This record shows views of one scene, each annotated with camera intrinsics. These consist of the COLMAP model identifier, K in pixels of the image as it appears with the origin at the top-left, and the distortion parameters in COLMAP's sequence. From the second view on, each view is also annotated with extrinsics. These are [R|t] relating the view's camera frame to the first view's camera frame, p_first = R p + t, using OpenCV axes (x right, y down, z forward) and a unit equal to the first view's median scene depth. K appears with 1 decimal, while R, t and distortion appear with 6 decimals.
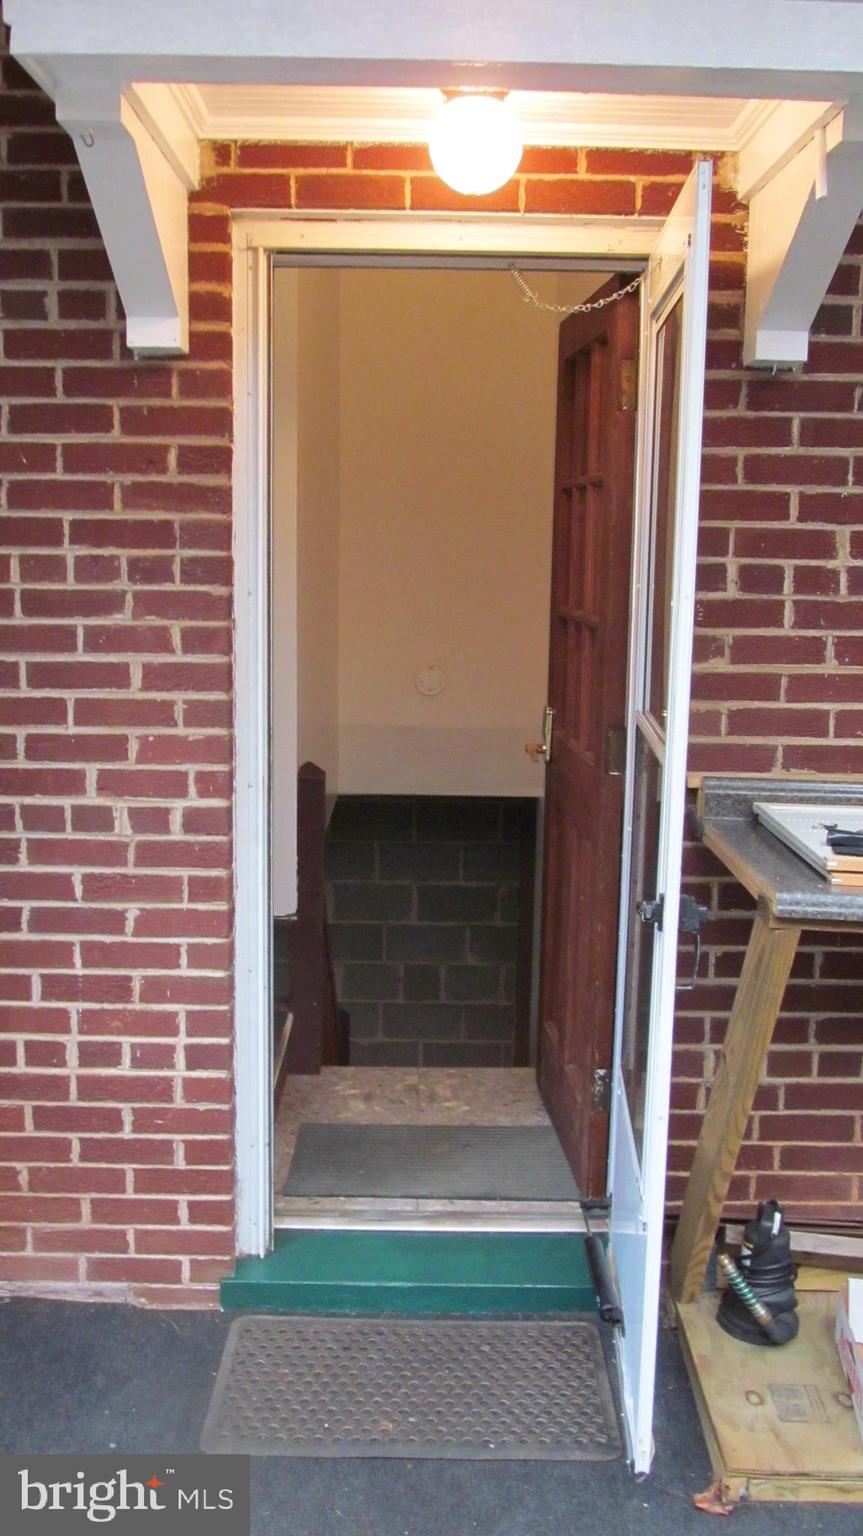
lens RADIAL K [[1459.1, 0, 427.5], [0, 1459.1, 772.9], [0, 0, 1]] dist [-0.038999, 0.000000]
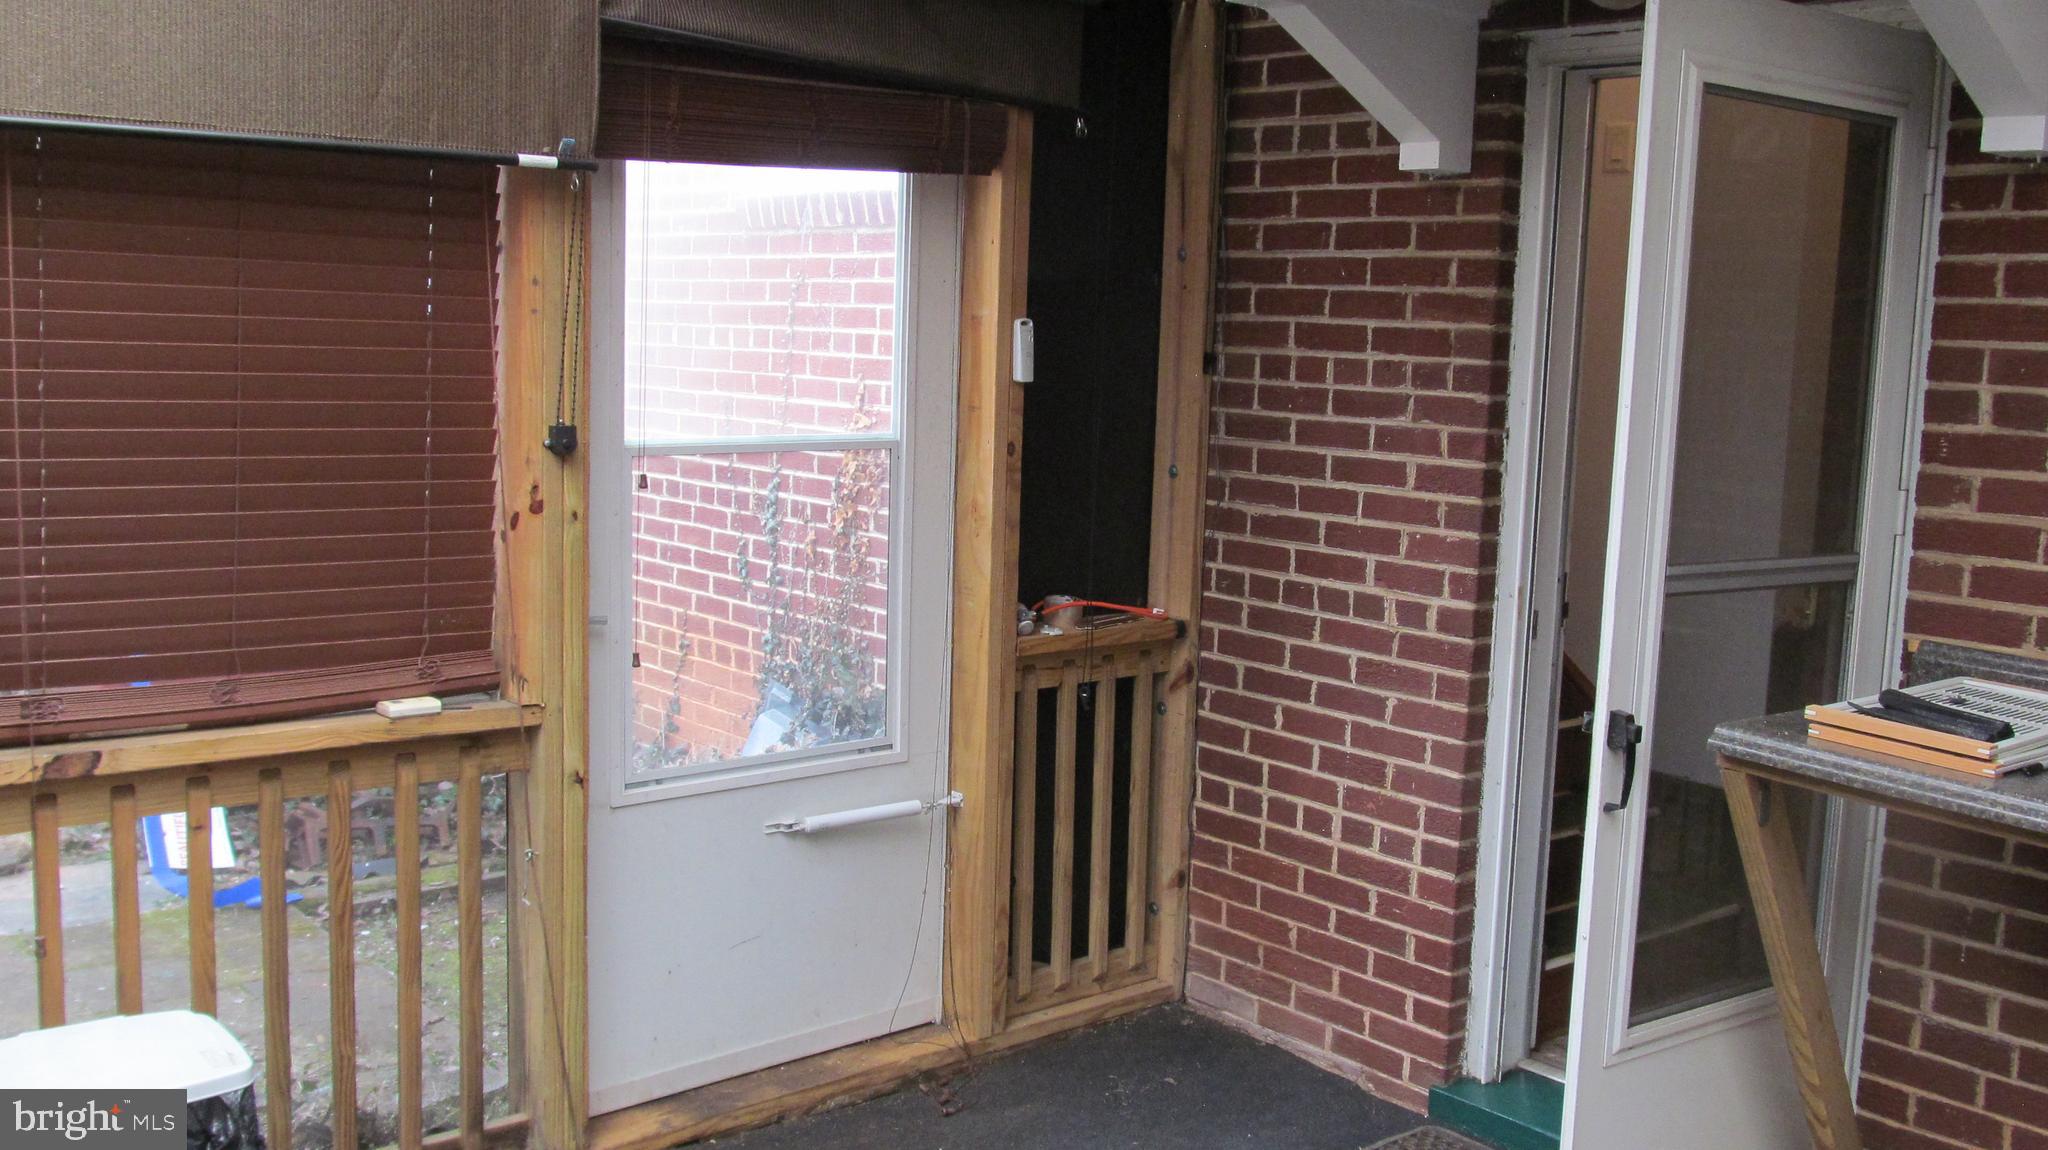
lens RADIAL K [[1945.5, 0, 1029.5], [0, 1945.5, 572.9], [0, 0, 1]] dist [-0.038999, 0.000000]
pose [[0.652433, 0.106781, -0.750286, 0.678776], [-0.147975, 0.988917, 0.012067, 0.026973], [0.743259, 0.103151, 0.661004, -0.128627]]
